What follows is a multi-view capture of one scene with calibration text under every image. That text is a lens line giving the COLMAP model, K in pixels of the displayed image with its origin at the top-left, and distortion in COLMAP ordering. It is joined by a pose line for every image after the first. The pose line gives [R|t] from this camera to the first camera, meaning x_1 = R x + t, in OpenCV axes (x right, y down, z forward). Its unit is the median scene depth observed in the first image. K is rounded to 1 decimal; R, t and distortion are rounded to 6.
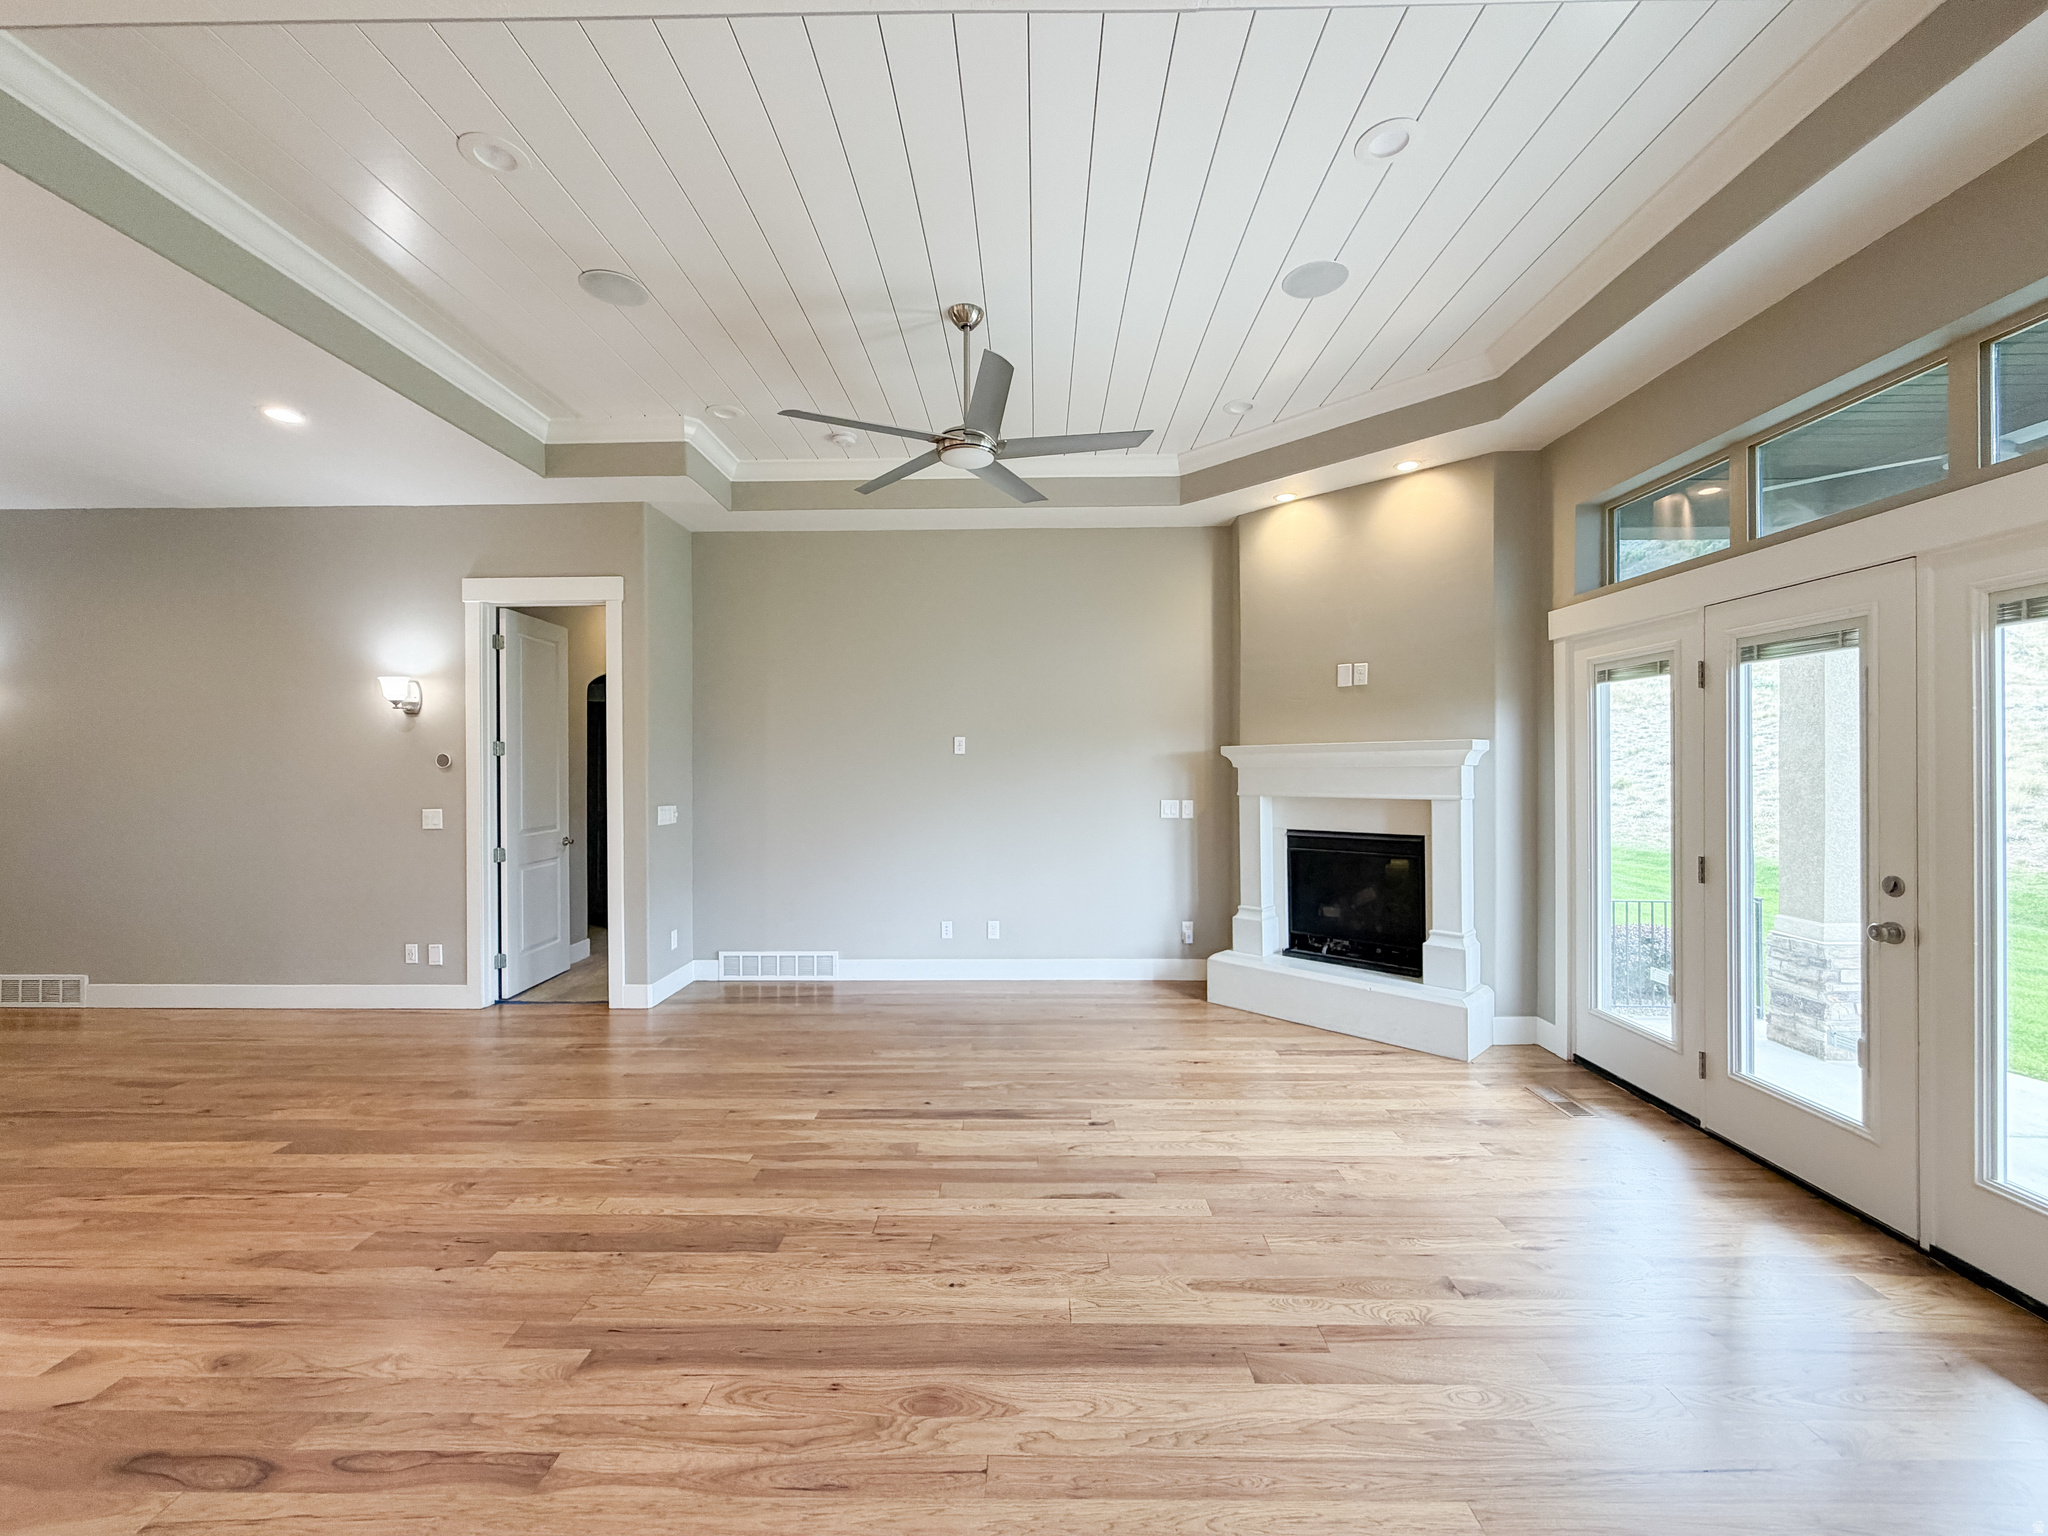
lens RADIAL K [[814.0, 0, 1020.3], [0, 814.0, 769.0], [0, 0, 1]] dist [0.000094, 0.000064]
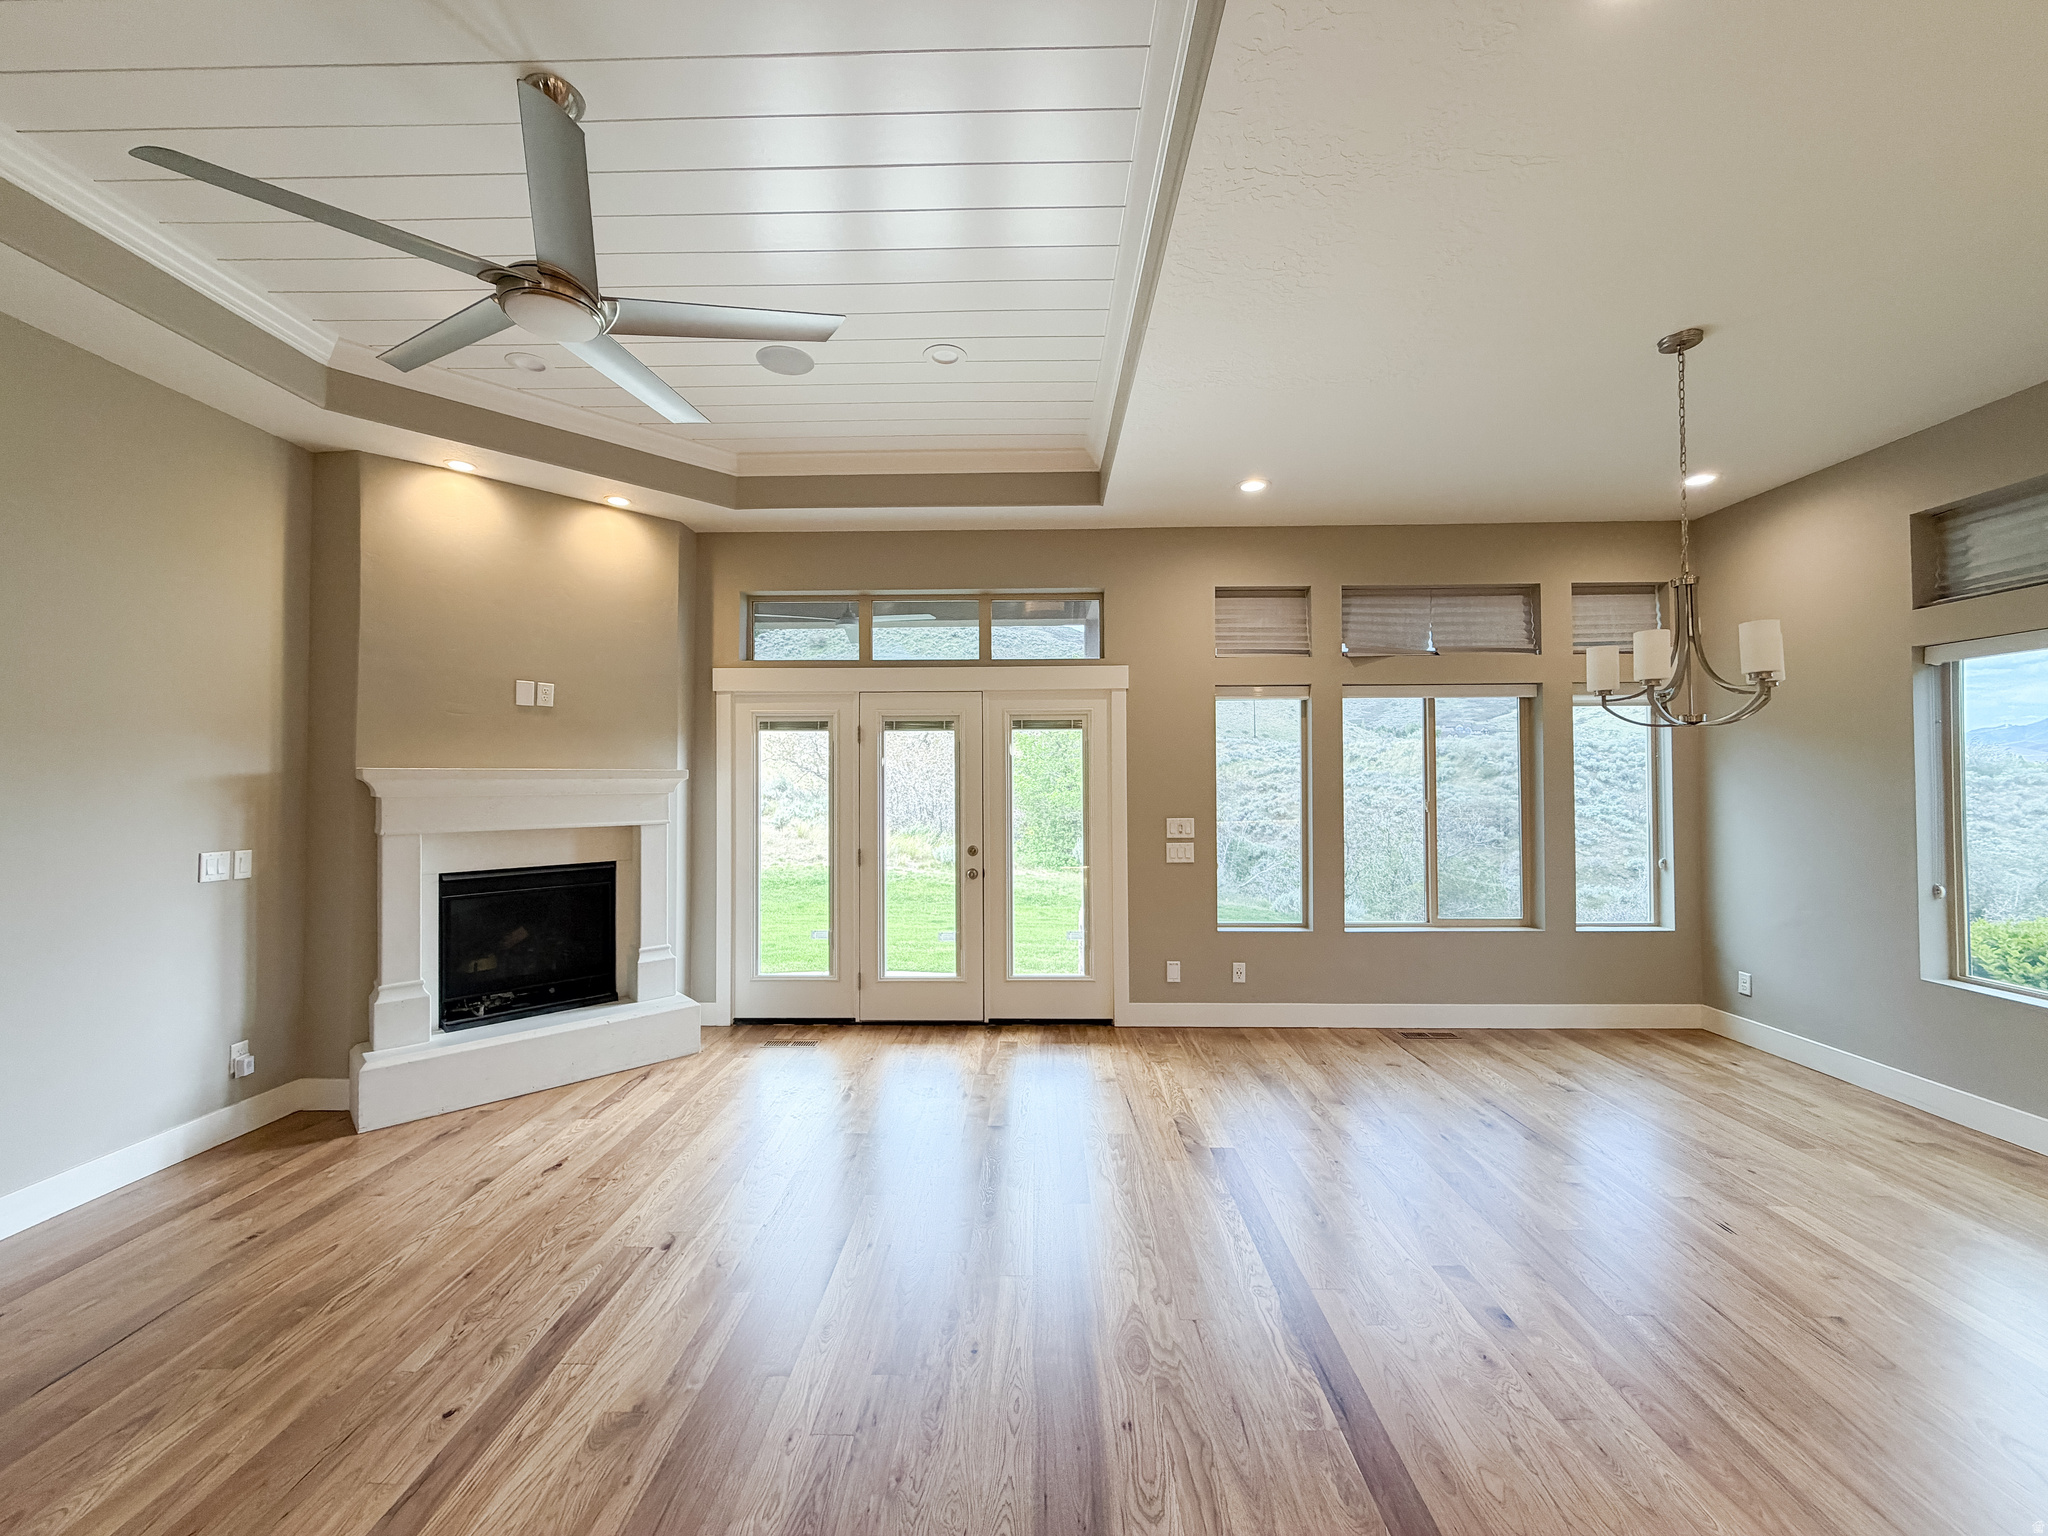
lens RADIAL K [[814.0, 0, 1022.5], [0, 814.0, 769.1], [0, 0, 1]] dist [0.000094, 0.000064]
pose [[0.001644, 0.022561, 0.999744, -0.741955], [0.007461, 0.999717, -0.022573, -0.010051], [-0.999971, 0.007496, 0.001475, 0.672962]]
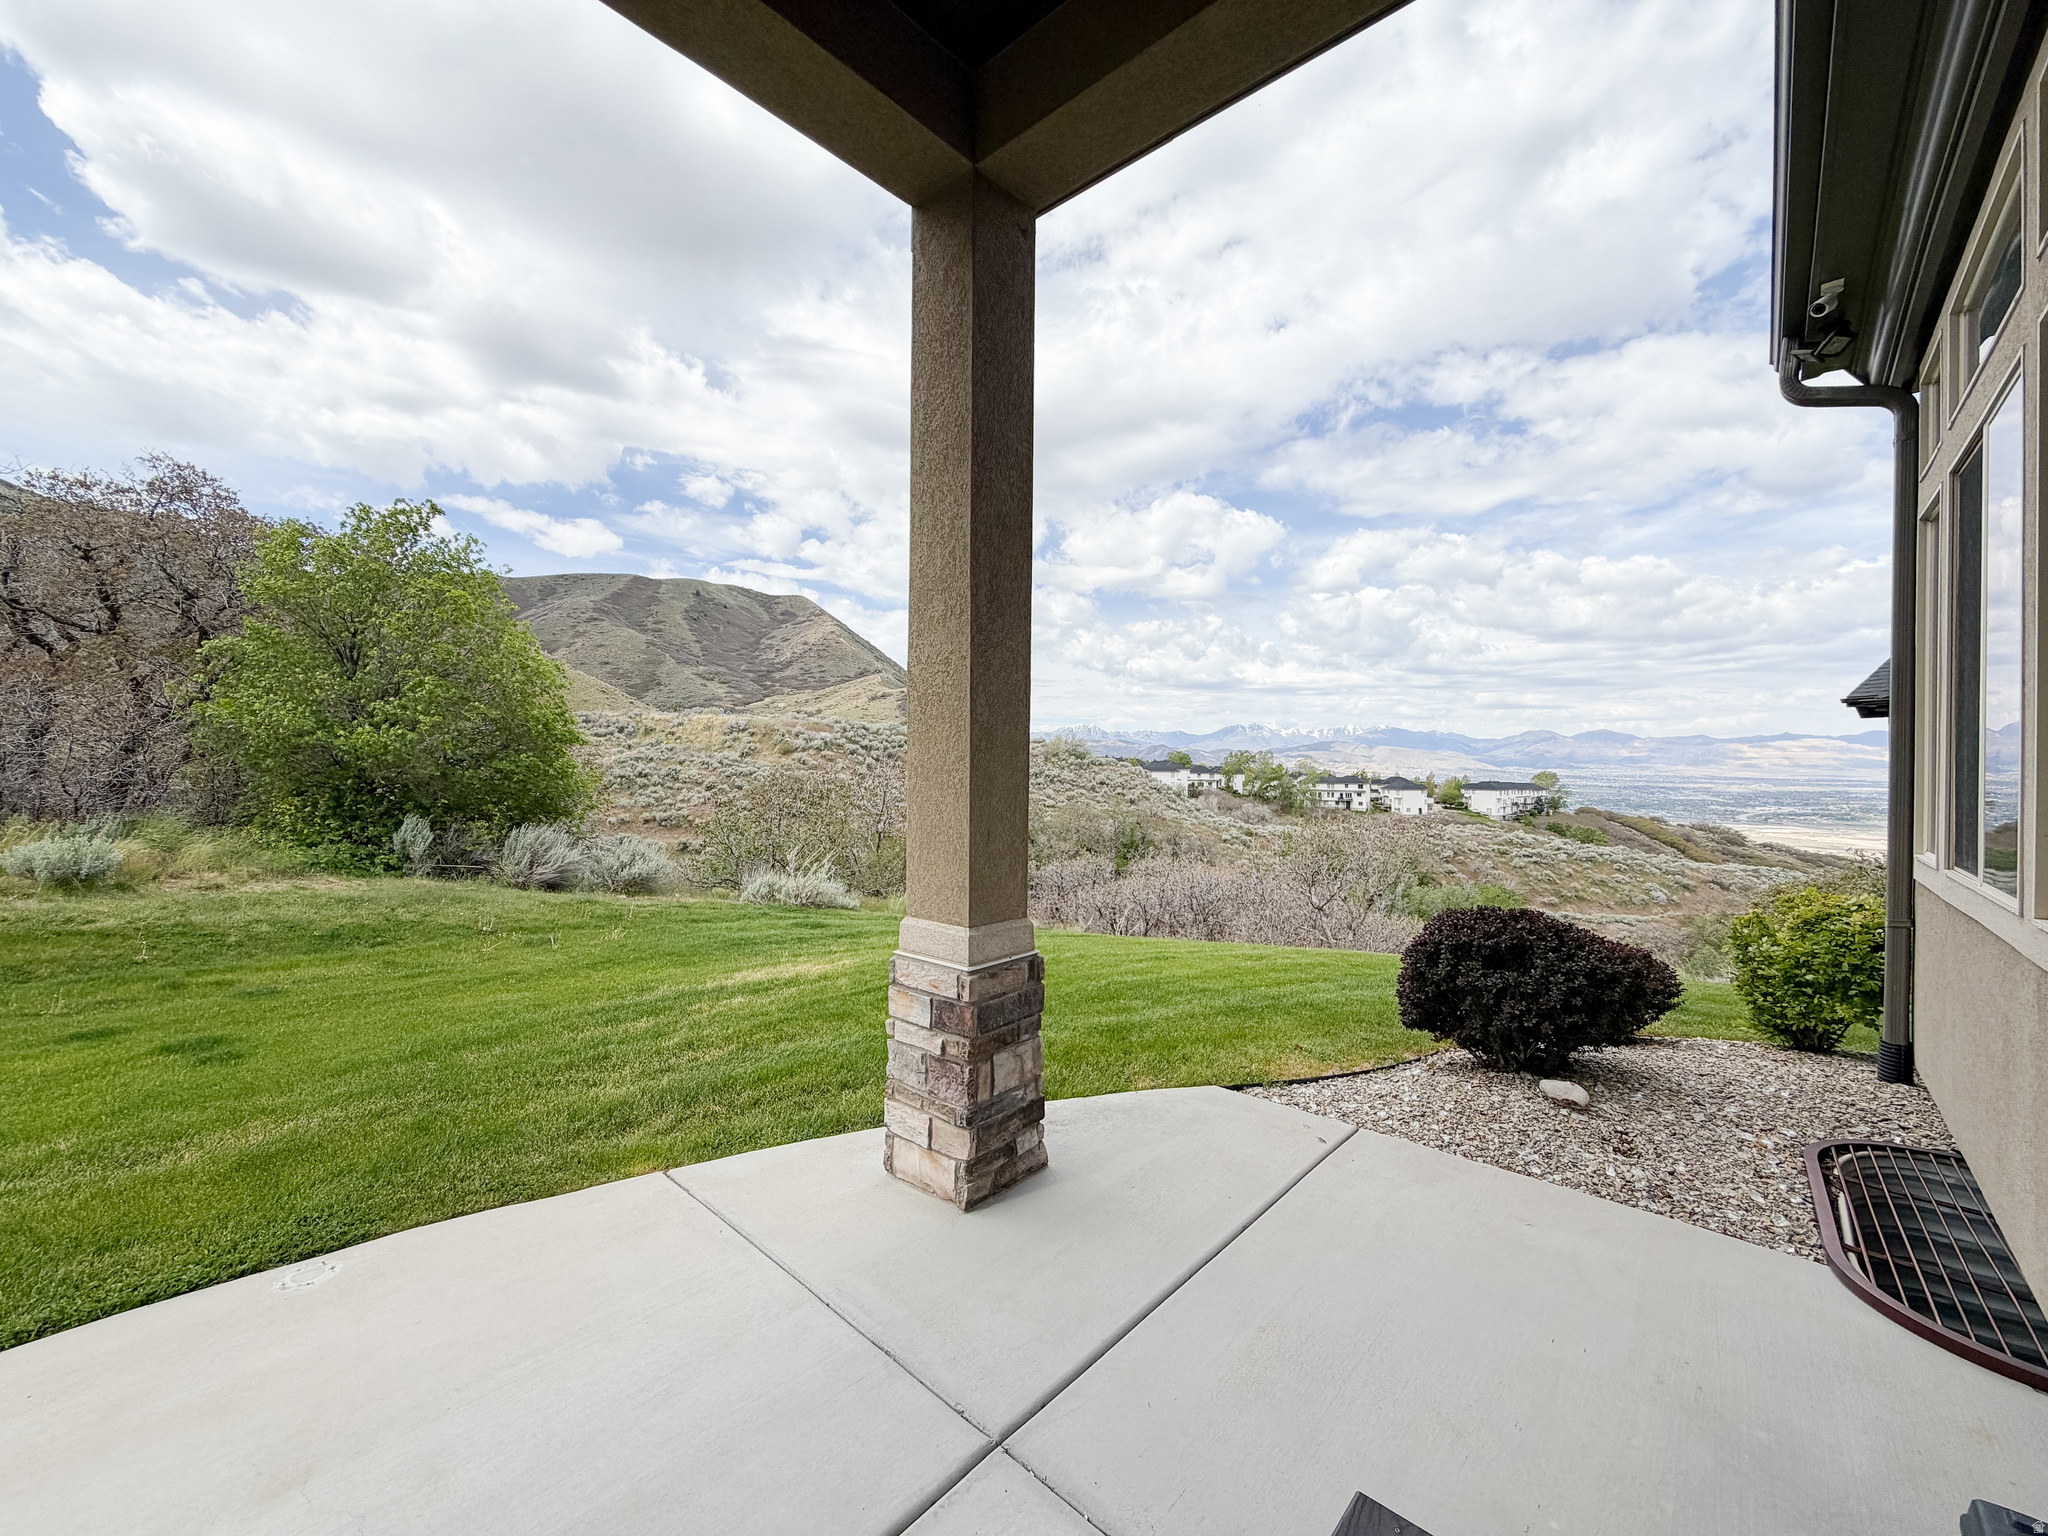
lens RADIAL K [[814.0, 0, 1020.1], [0, 814.0, 768.1], [0, 0, 1]] dist [0.000094, 0.000064]
pose [[-0.751694, -0.004200, 0.659499, 1.206018], [-0.003573, 0.999991, 0.002296, 0.159698], [-0.659502, -0.000630, -0.751702, 1.169291]]
